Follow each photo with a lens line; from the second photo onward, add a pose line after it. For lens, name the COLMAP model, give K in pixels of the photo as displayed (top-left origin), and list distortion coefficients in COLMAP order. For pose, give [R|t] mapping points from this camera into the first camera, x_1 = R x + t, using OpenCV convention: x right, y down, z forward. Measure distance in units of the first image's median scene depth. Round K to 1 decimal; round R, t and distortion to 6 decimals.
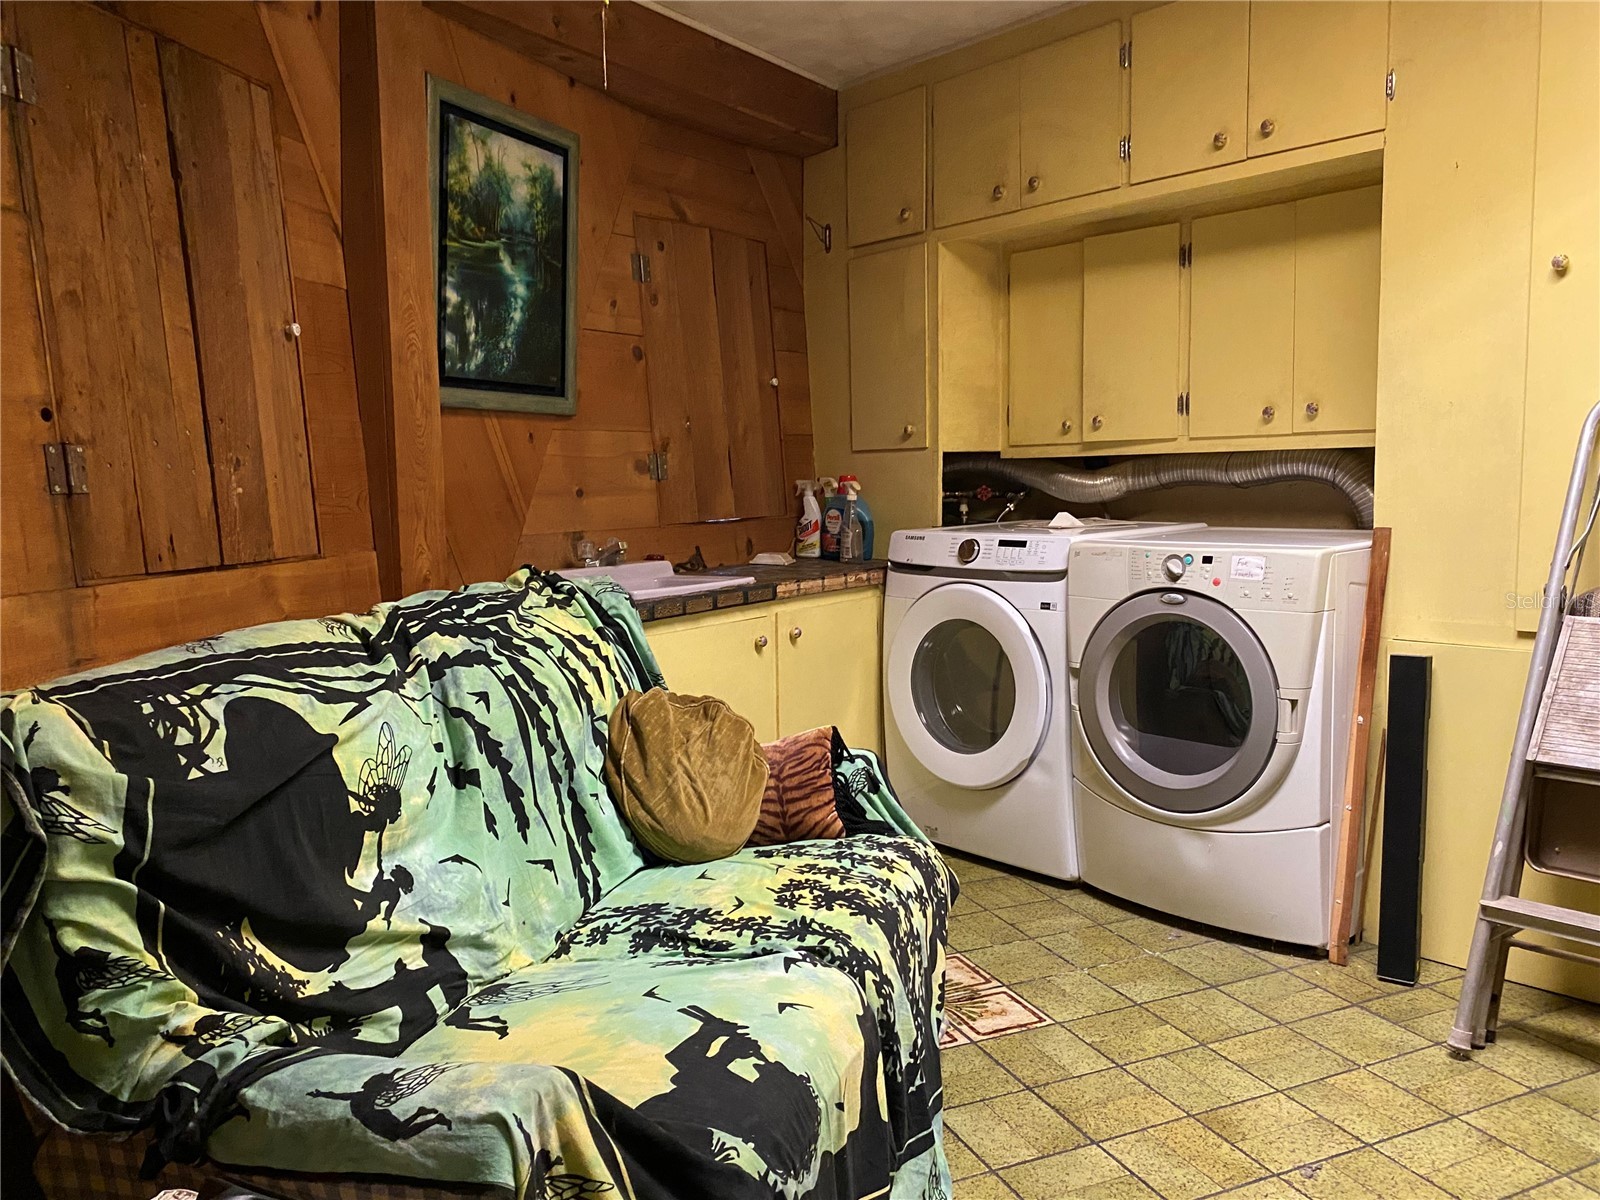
lens RADIAL K [[1210.2, 0, 806.2], [0, 1210.2, 594.2], [0, 0, 1]] dist [0.028960, -0.050741]
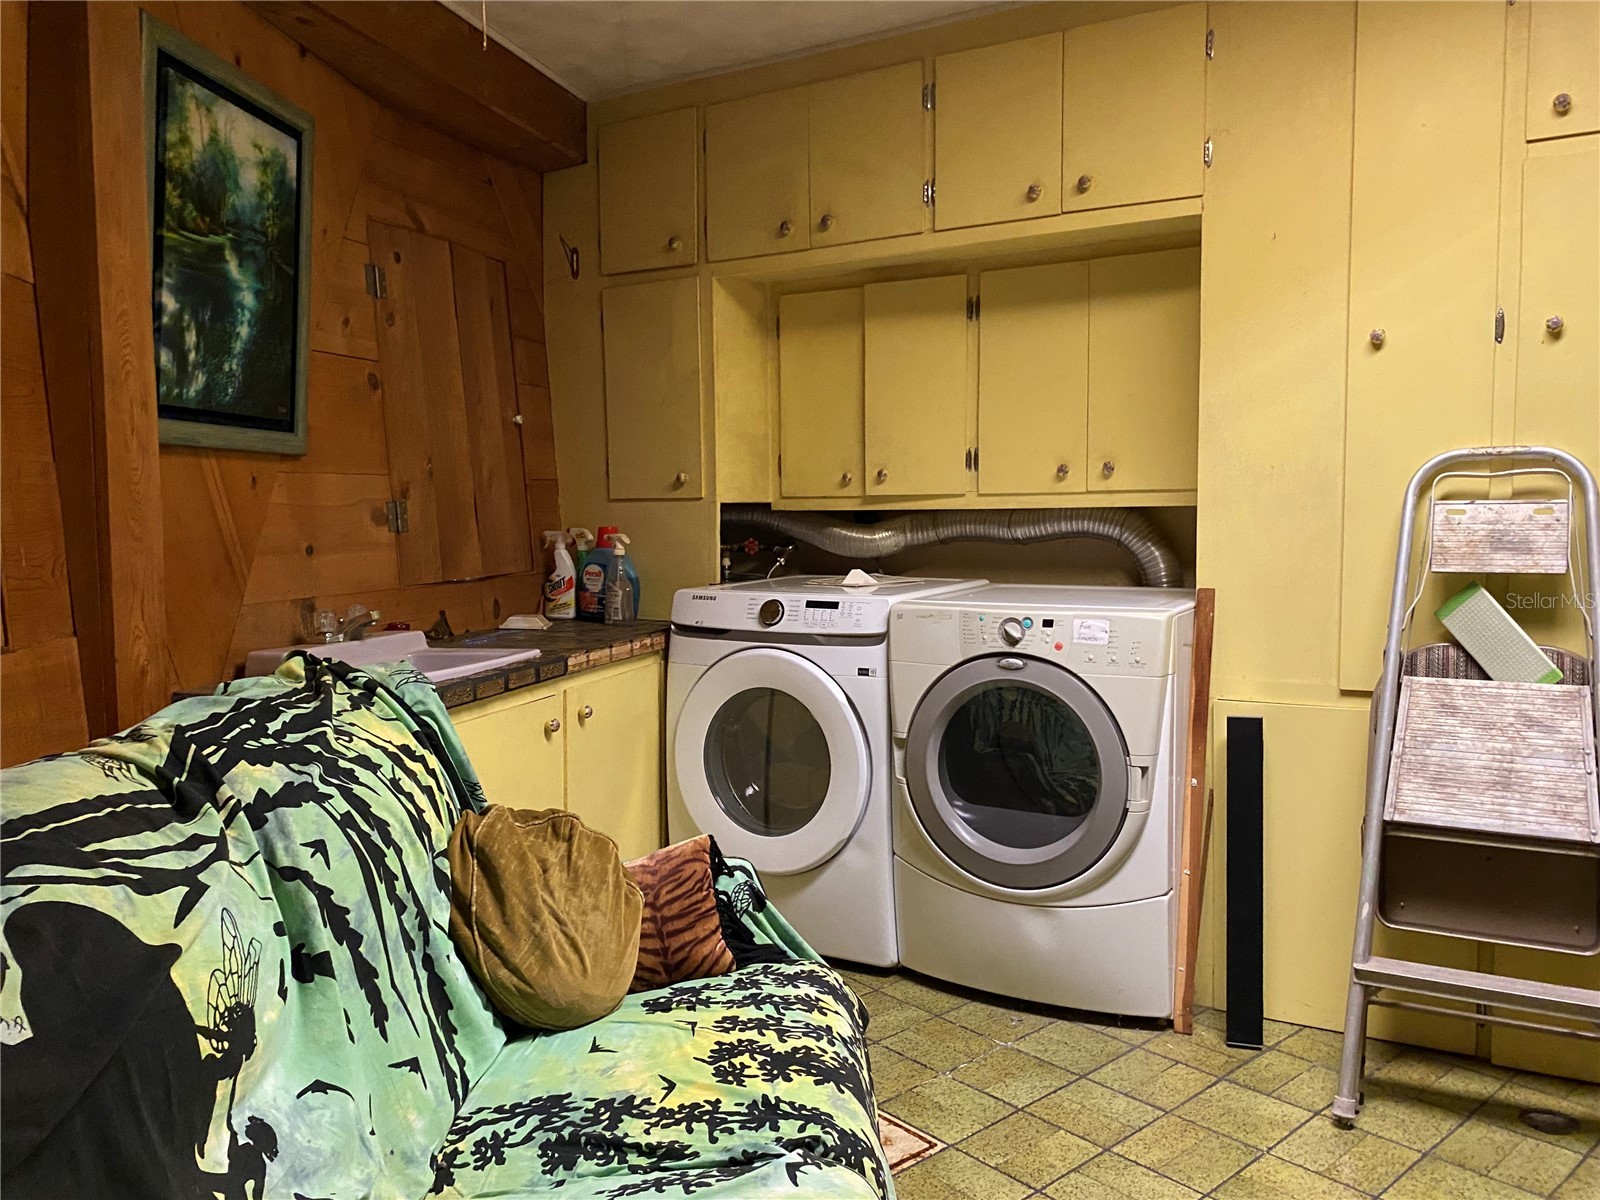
lens RADIAL K [[1210.2, 0, 793.9], [0, 1210.2, 593.5], [0, 0, 1]] dist [0.028960, -0.050741]
pose [[0.950343, -0.012320, 0.310959, -0.157547], [0.021786, 0.999398, -0.026985, -0.030376], [-0.310440, 0.032420, 0.950040, 0.148530]]
